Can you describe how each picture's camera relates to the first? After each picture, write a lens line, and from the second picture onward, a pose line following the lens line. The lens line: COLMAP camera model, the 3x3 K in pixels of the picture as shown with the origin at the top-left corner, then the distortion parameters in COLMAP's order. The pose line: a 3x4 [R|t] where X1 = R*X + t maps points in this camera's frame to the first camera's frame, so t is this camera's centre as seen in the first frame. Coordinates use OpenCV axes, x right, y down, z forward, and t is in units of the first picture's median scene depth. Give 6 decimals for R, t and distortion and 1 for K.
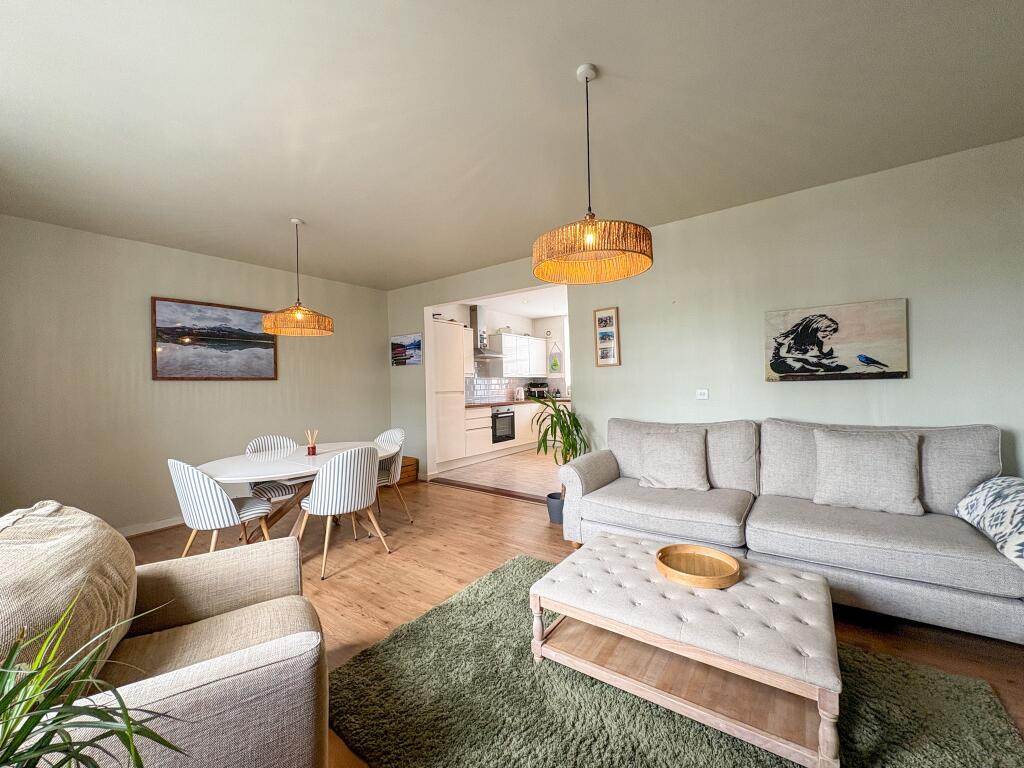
lens RADIAL K [[408.0, 0, 514.0], [0, 408.0, 384.7], [0, 0, 1]] dist [0.003375, 0.000176]
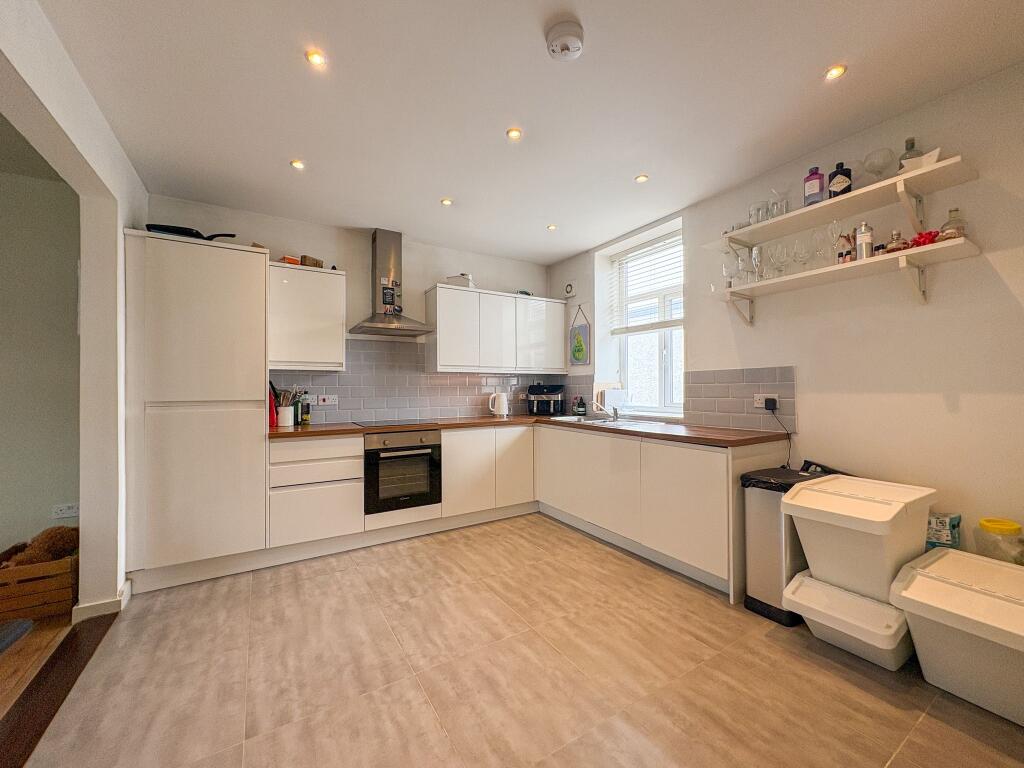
lens RADIAL K [[408.0, 0, 514.0], [0, 408.0, 384.7], [0, 0, 1]] dist [0.003375, 0.000176]
pose [[0.926497, 0.013566, -0.376057, 0.337590], [-0.014317, 0.999897, 0.000796, -0.006789], [0.376029, 0.004647, 0.926596, 0.777821]]
